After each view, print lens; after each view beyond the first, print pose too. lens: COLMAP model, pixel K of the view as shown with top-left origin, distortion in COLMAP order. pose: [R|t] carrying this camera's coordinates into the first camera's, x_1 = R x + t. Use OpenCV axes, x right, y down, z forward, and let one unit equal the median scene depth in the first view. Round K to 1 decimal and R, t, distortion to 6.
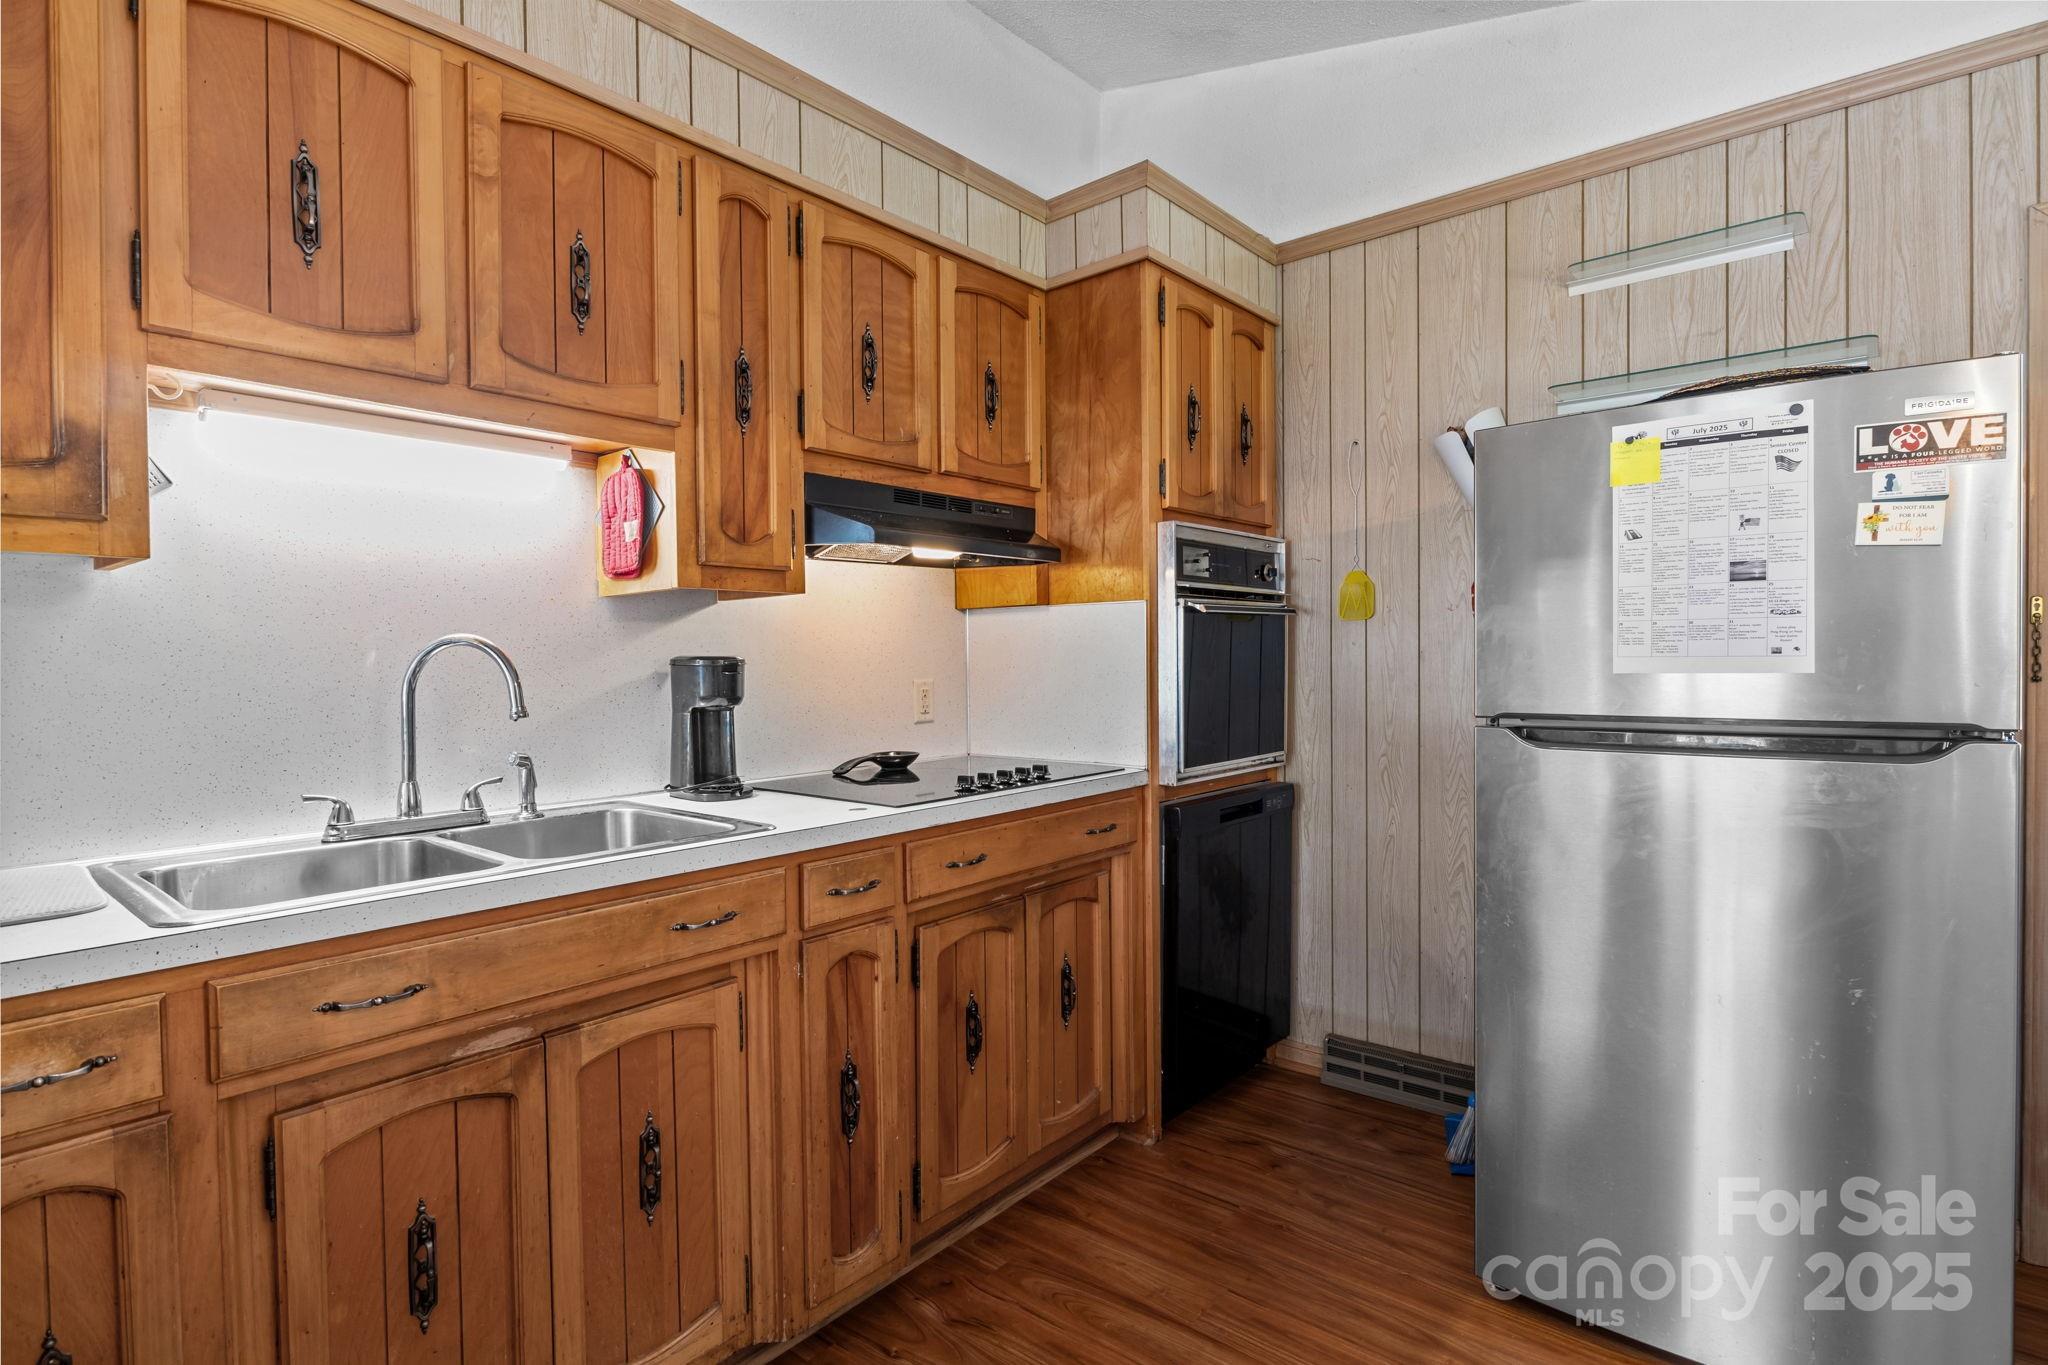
lens RADIAL K [[1012.4, 0, 1030.3], [0, 1012.4, 678.8], [0, 0, 1]] dist [-0.008565, -0.001081]
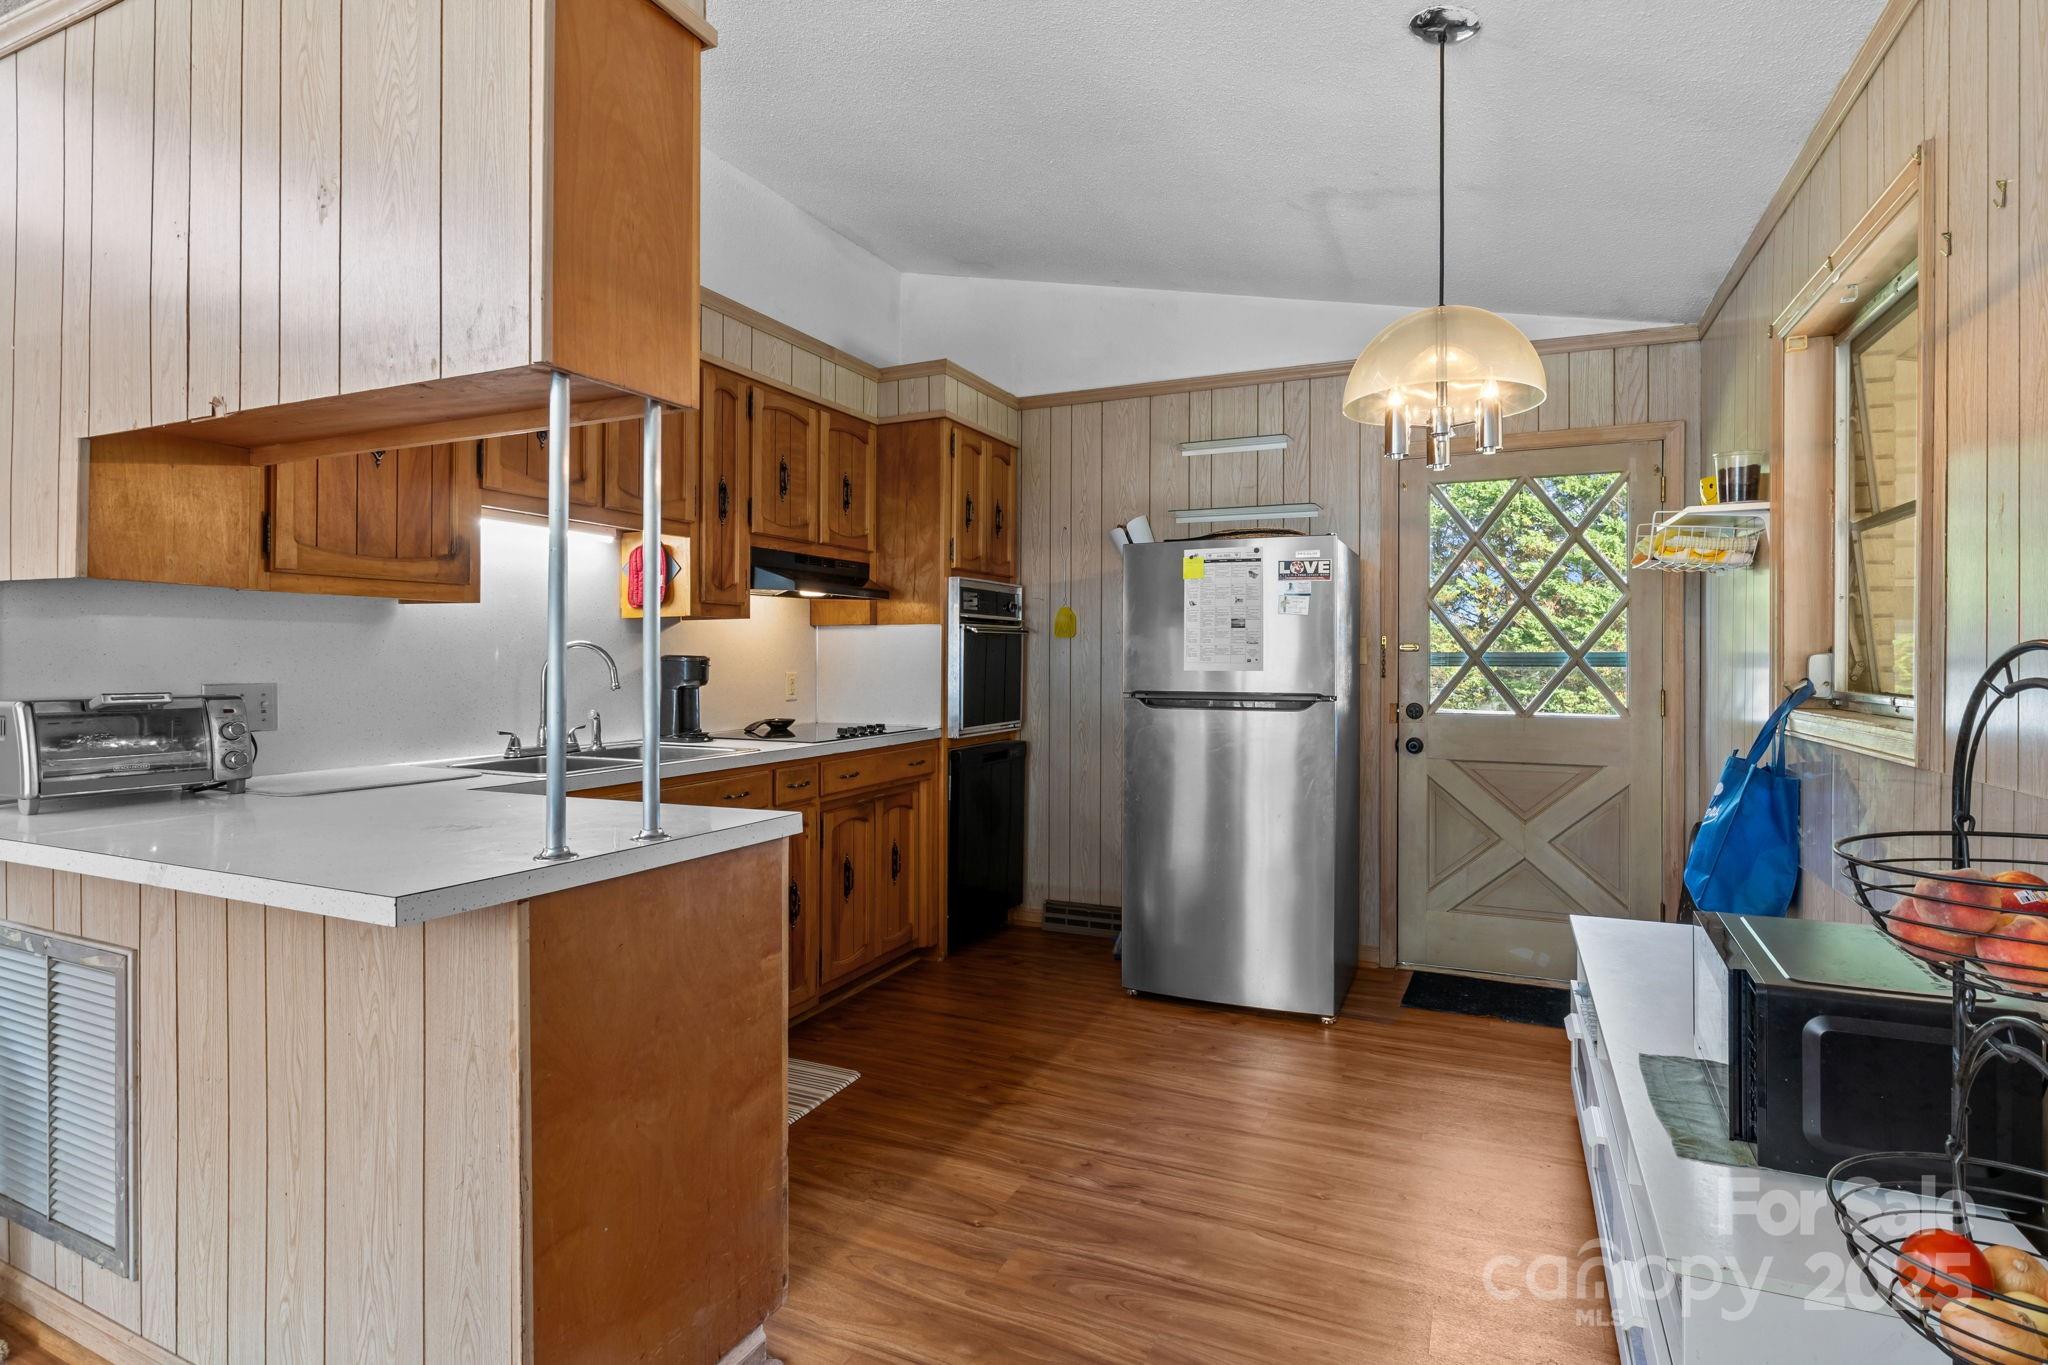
lens RADIAL K [[1012.4, 0, 1023.1], [0, 1012.4, 668.2], [0, 0, 1]] dist [-0.008565, -0.001081]
pose [[0.964051, 0.010727, 0.265500, -0.225515], [-0.007801, 0.999897, -0.012071, 0.013728], [-0.265602, 0.009565, 0.964035, -0.715647]]
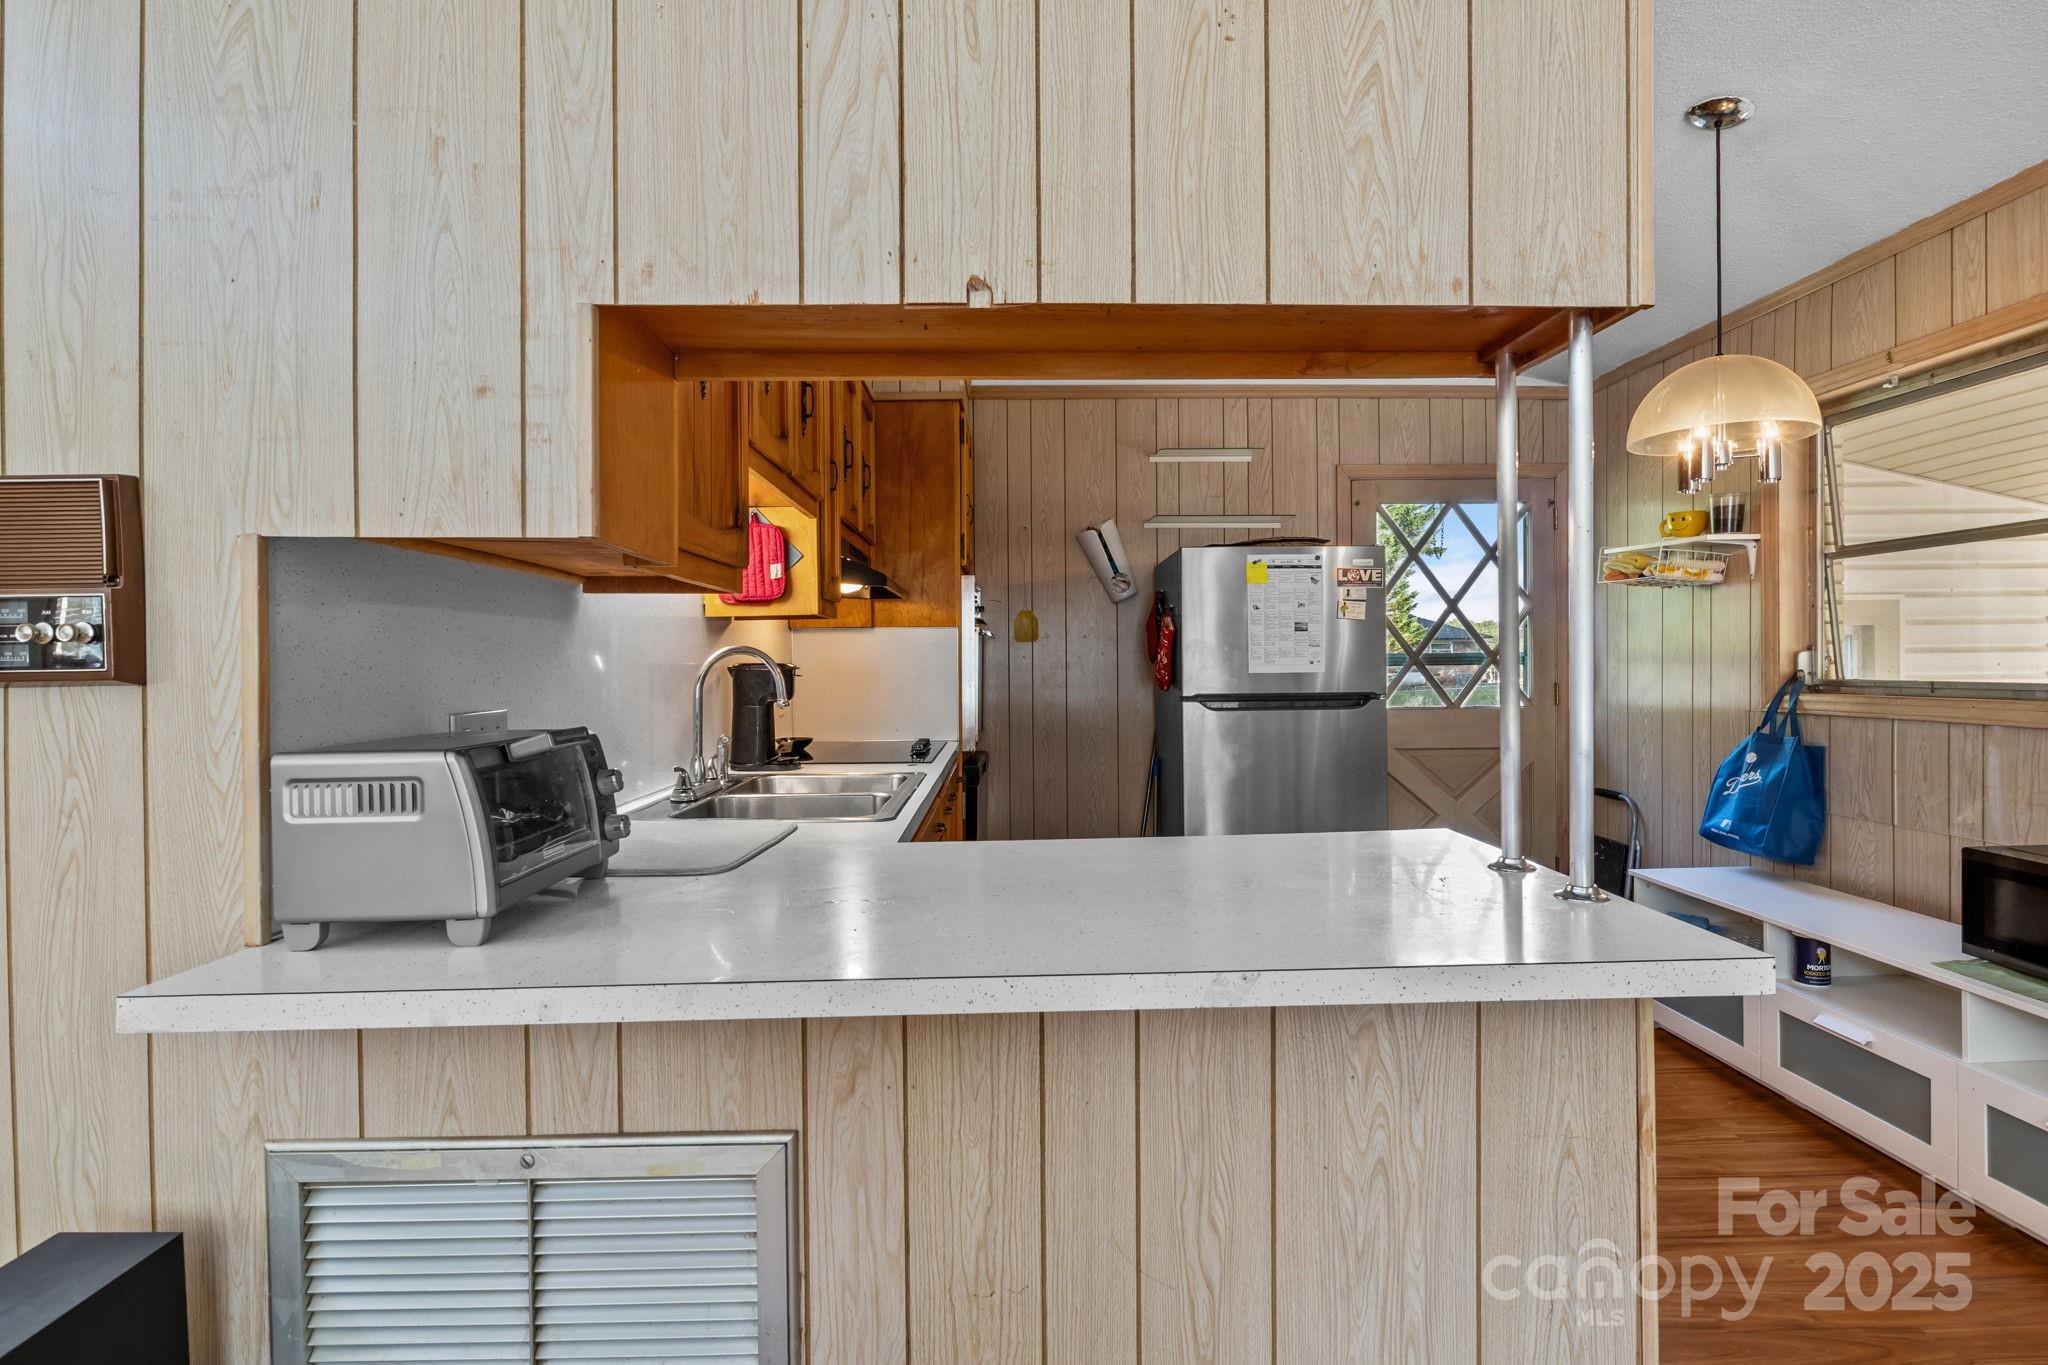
lens RADIAL K [[1012.4, 0, 1029.8], [0, 1012.4, 683.8], [0, 0, 1]] dist [-0.008565, -0.001081]
pose [[0.754926, -0.009619, 0.655739, -0.919375], [0.013995, 0.999901, -0.001445, 0.011097], [-0.655660, 0.010268, 0.754986, -0.228838]]
